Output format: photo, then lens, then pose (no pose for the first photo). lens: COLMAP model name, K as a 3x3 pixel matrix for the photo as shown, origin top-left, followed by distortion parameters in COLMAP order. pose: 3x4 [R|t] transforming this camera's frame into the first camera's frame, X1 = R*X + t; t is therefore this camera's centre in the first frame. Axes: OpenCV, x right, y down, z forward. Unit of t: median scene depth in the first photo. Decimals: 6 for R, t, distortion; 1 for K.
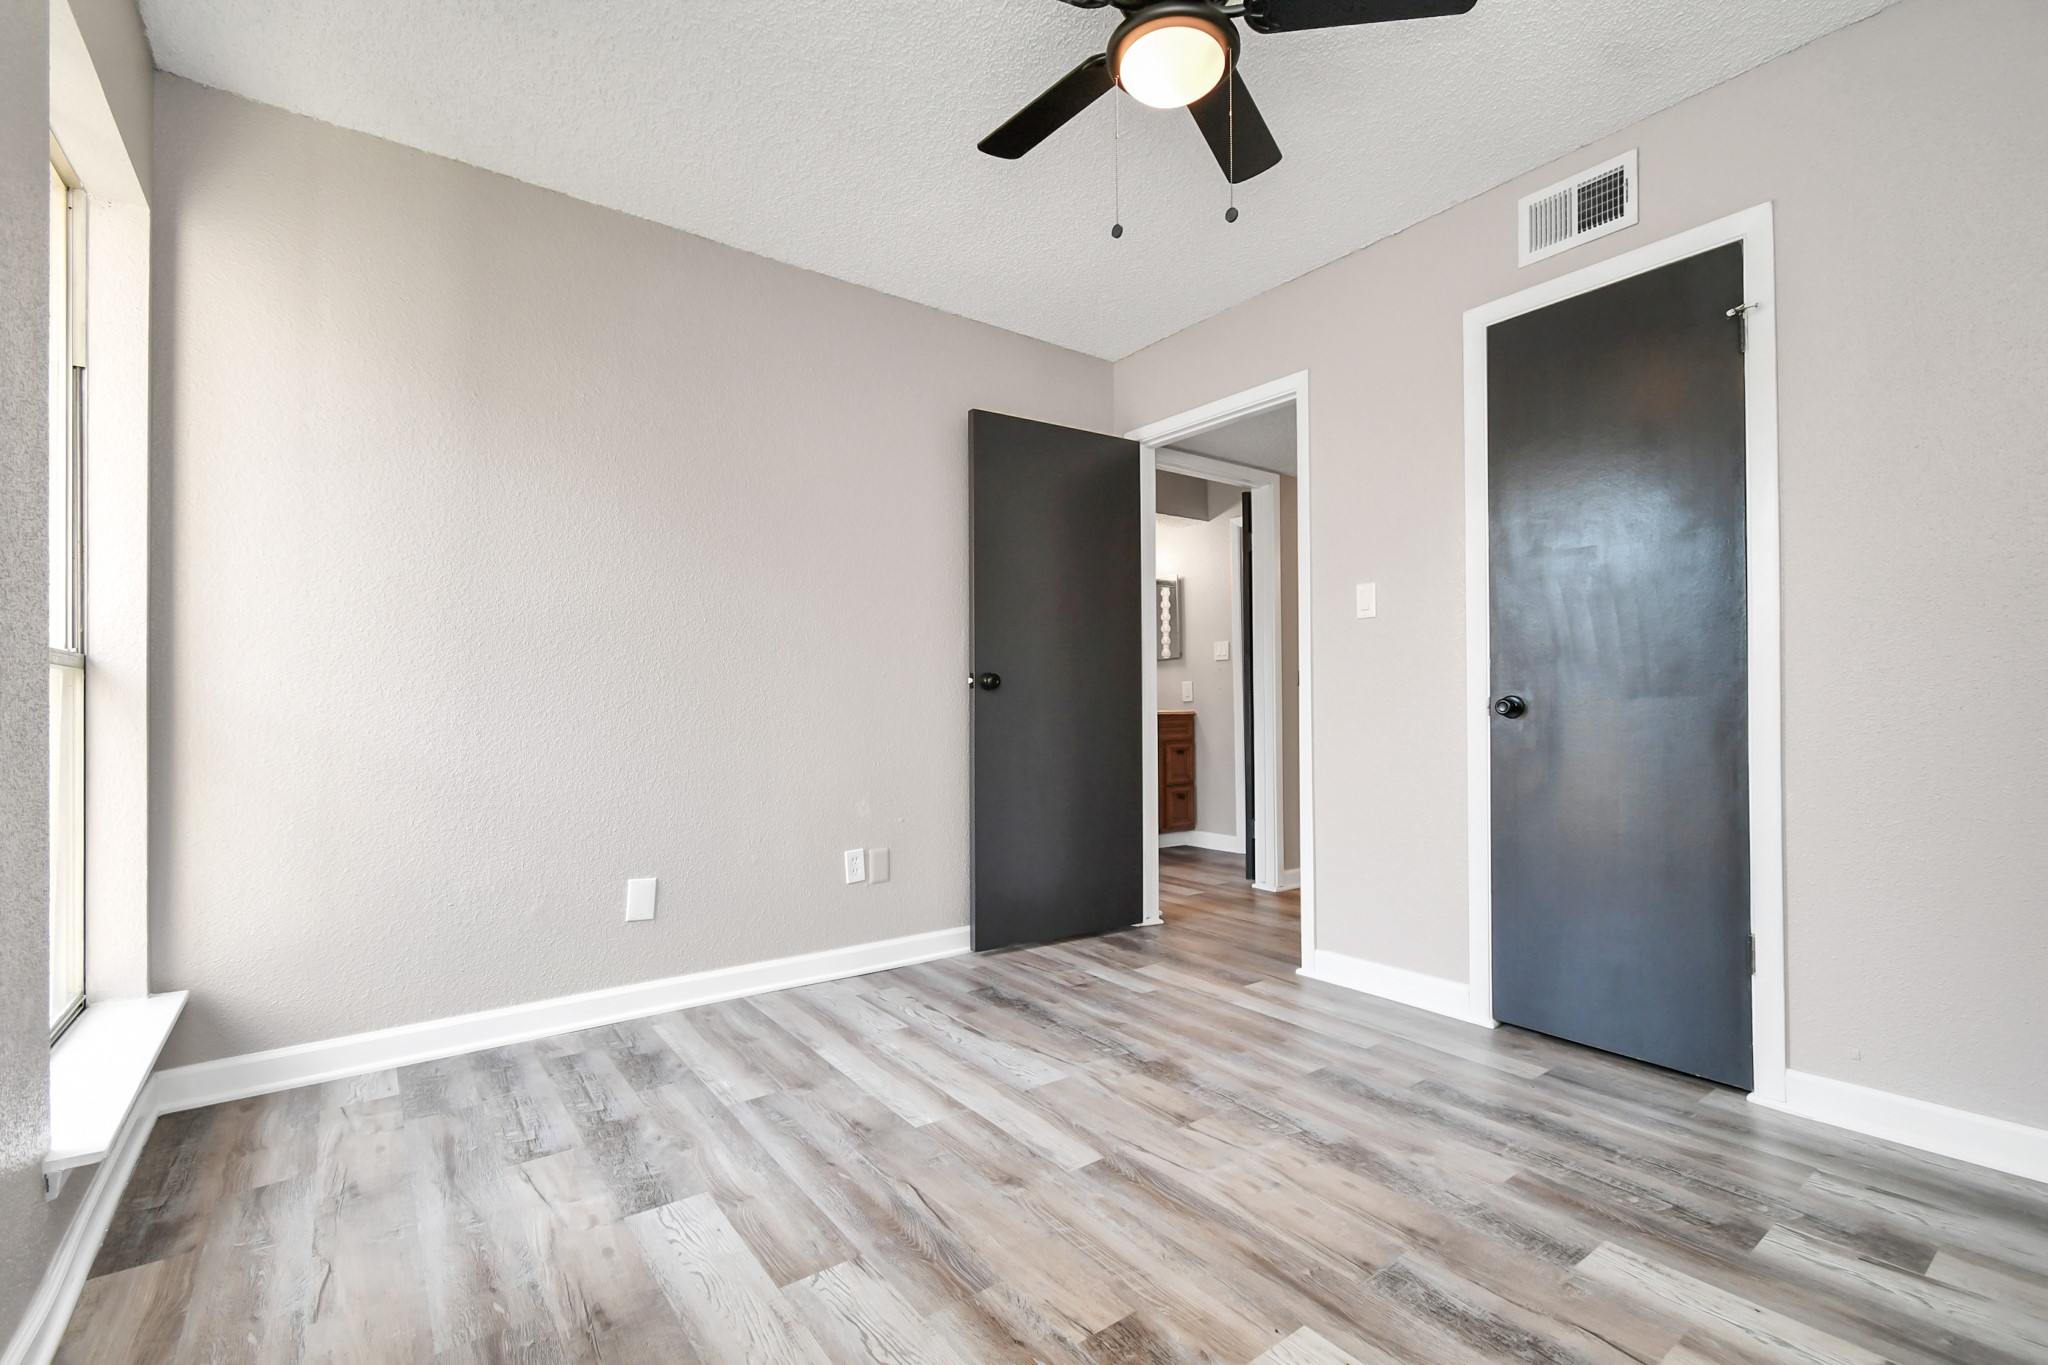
lens RADIAL K [[901.8, 0, 1022.6], [0, 901.8, 695.6], [0, 0, 1]] dist [0.004478, -0.000370]
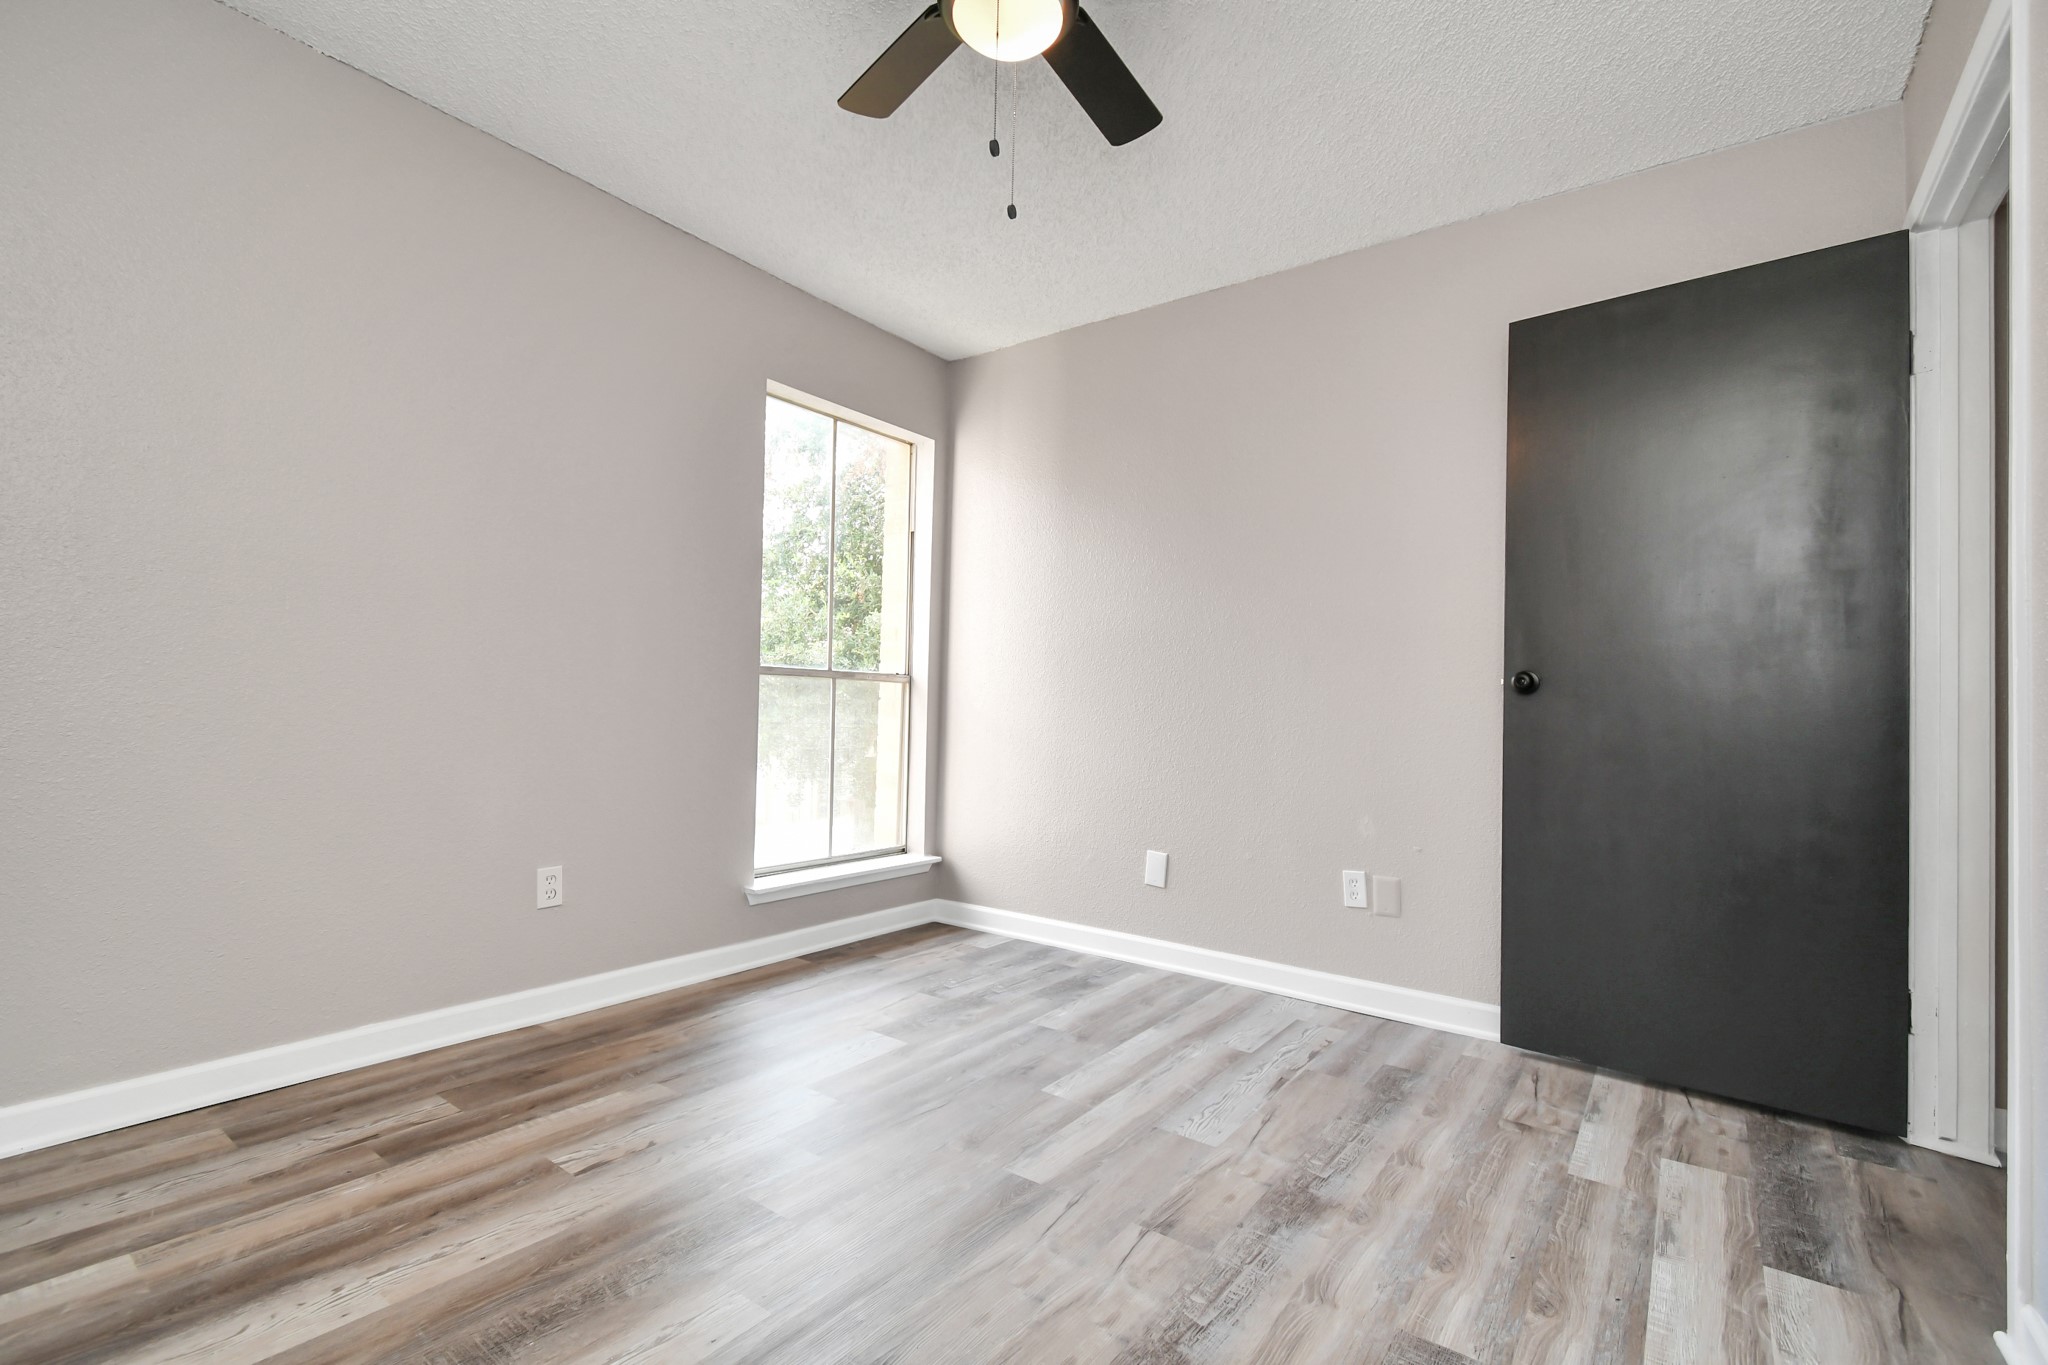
lens RADIAL K [[901.8, 0, 1022.6], [0, 901.8, 695.6], [0, 0, 1]] dist [0.004478, -0.000370]
pose [[0.286527, -0.004897, -0.958060, 0.876675], [-0.015025, 0.999841, -0.009604, 0.012864], [0.957954, 0.017146, 0.286408, 0.627752]]
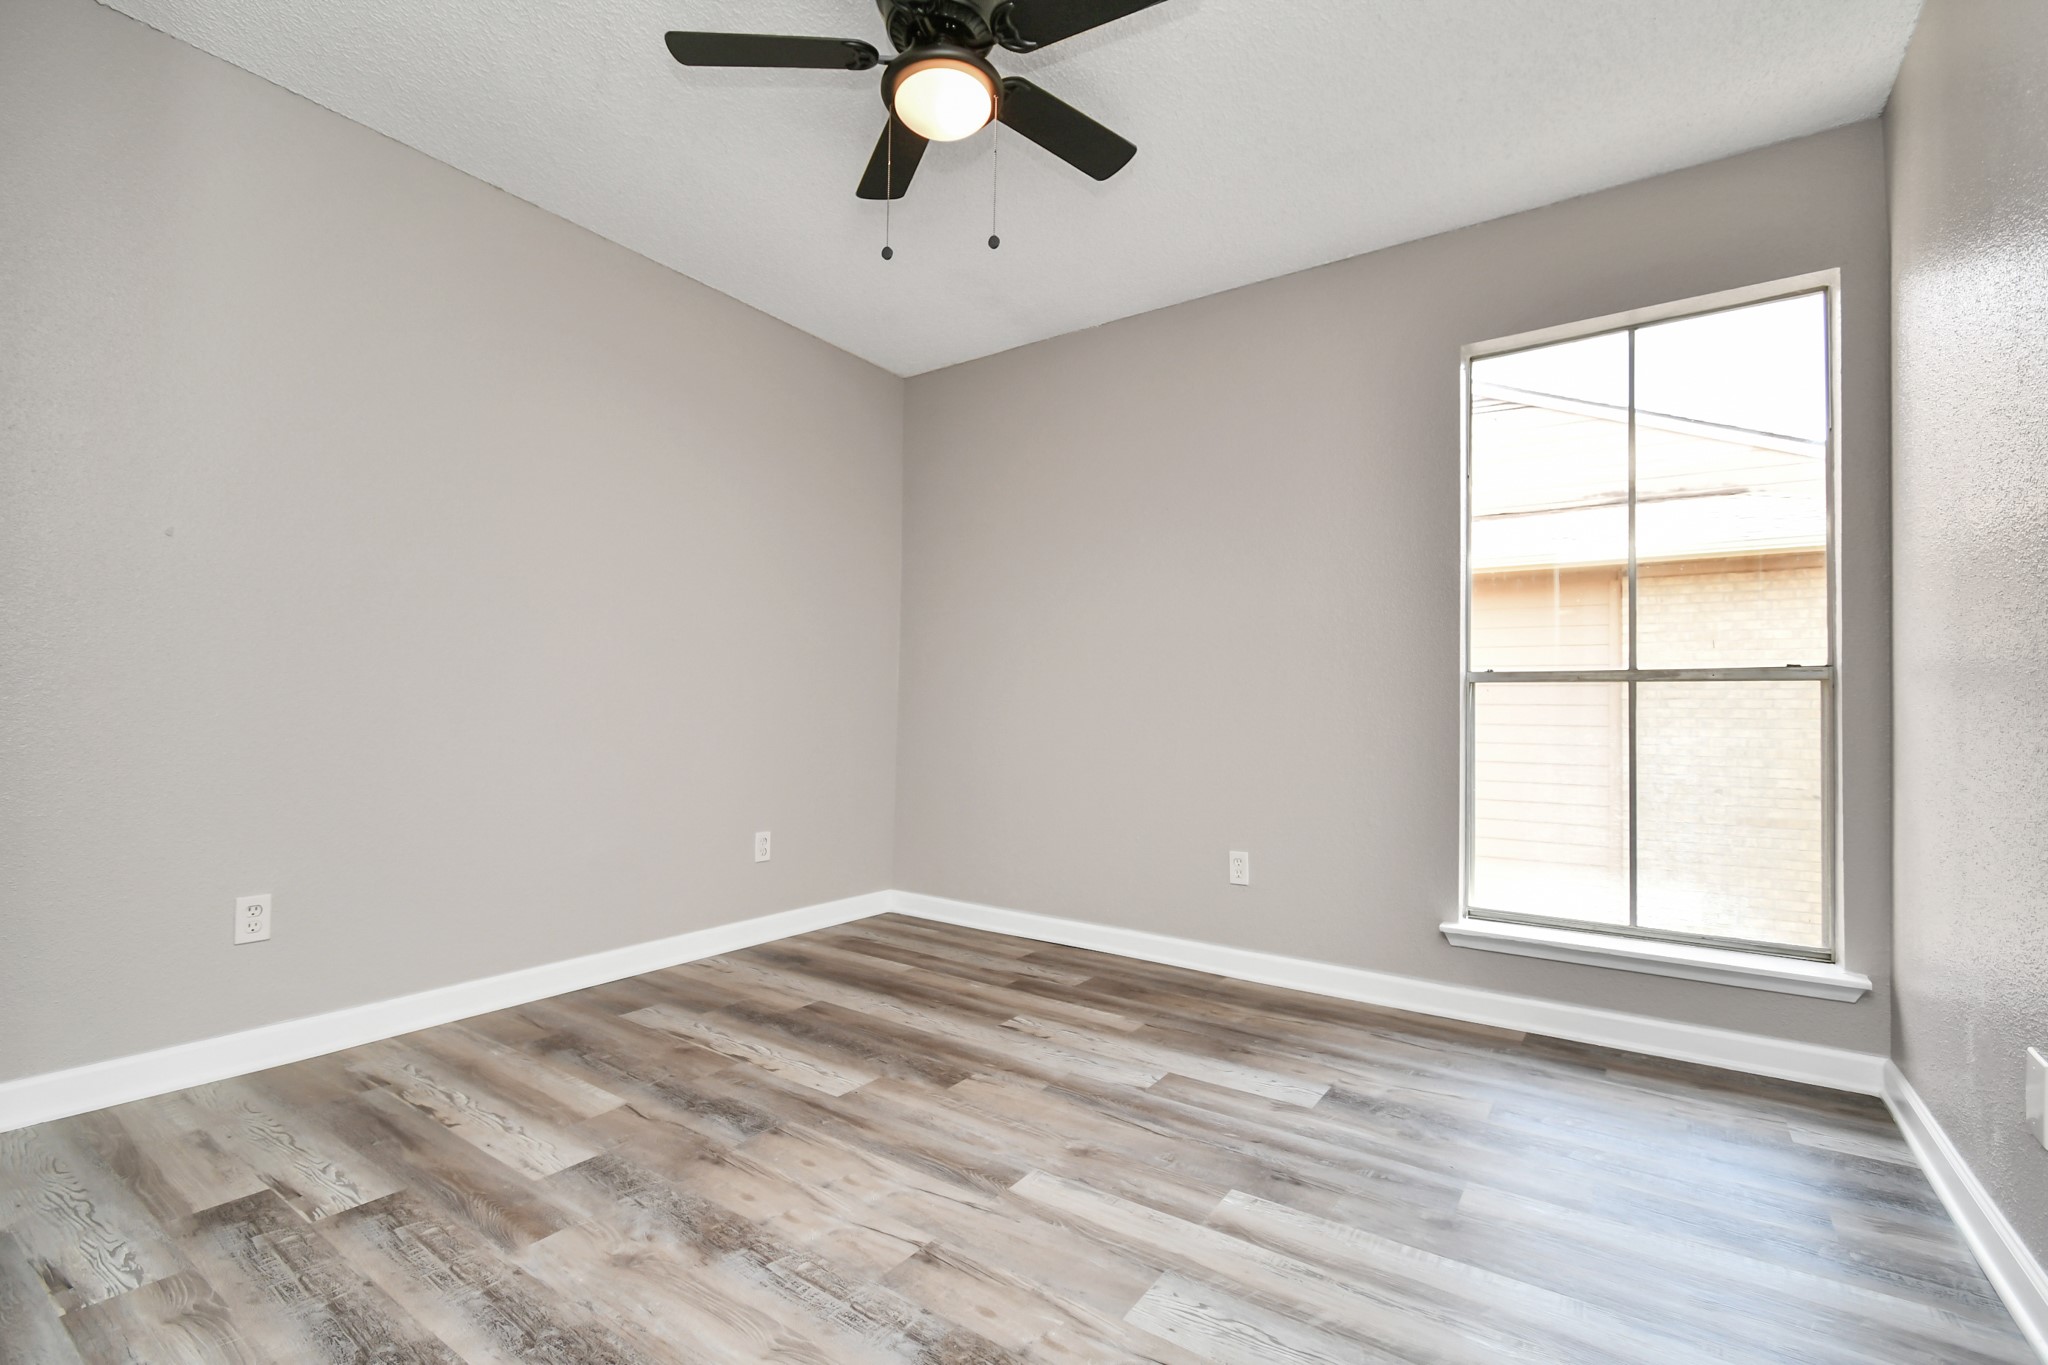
lens RADIAL K [[901.8, 0, 1022.6], [0, 901.8, 695.6], [0, 0, 1]] dist [0.004478, -0.000370]
pose [[-0.948079, -0.018207, -0.317514, 0.334404], [-0.008074, 0.999416, -0.033201, 0.038114], [0.317933, -0.028913, -0.947672, 1.679586]]
